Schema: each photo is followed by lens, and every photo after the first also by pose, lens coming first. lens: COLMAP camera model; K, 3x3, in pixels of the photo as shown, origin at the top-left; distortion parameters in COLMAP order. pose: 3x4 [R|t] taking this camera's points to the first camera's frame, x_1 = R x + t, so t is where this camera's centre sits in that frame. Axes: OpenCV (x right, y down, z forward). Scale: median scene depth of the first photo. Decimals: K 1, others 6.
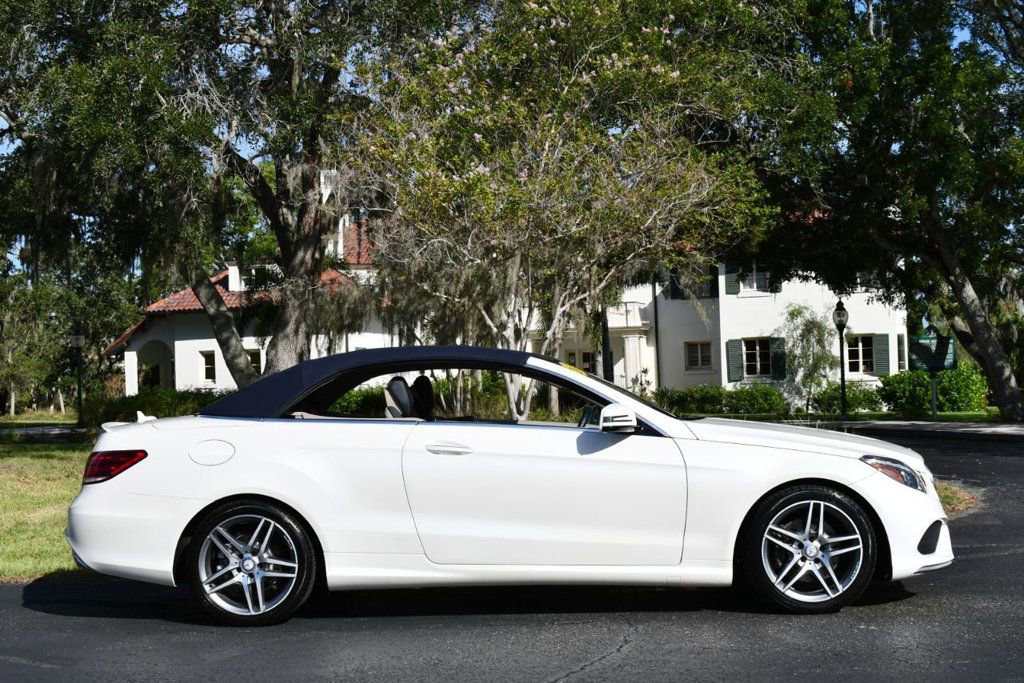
lens RADIAL K [[1519.0, 0, 512.0], [0, 1519.0, 341.5], [0, 0, 1]] dist [-0.034781, -0.009758]
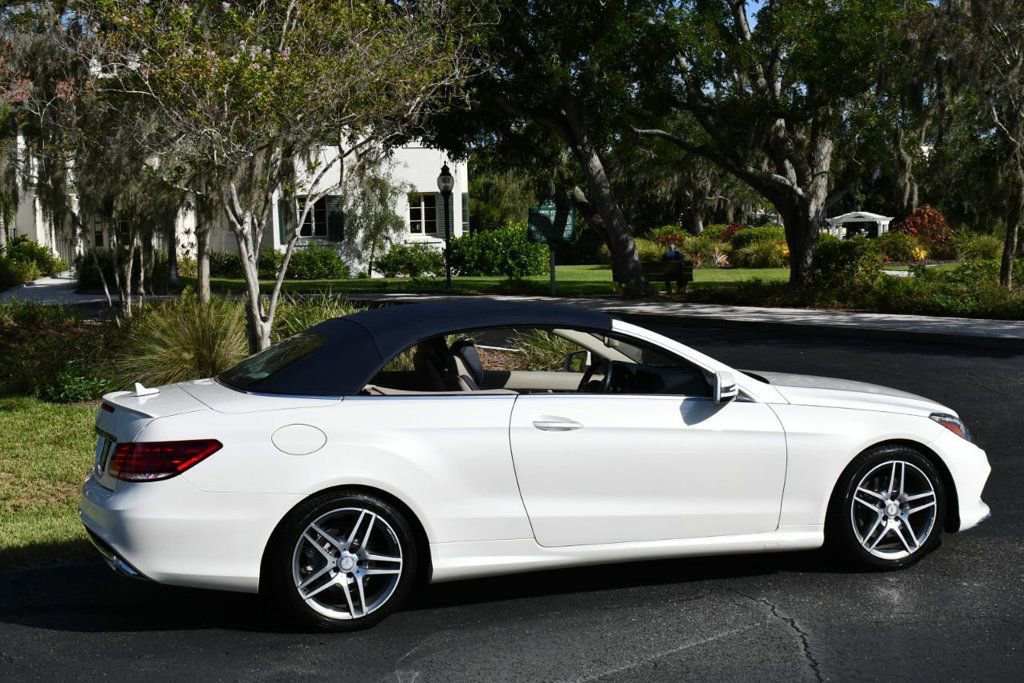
lens RADIAL K [[1678.2, 0, 535.4], [0, 1678.2, 340.3], [0, 0, 1]] dist [-0.010118, -0.002566]
pose [[0.928121, -0.024734, 0.371457, -0.171824], [-0.012968, 0.995037, 0.098658, -0.032299], [-0.372053, -0.096384, 0.923194, 0.024991]]
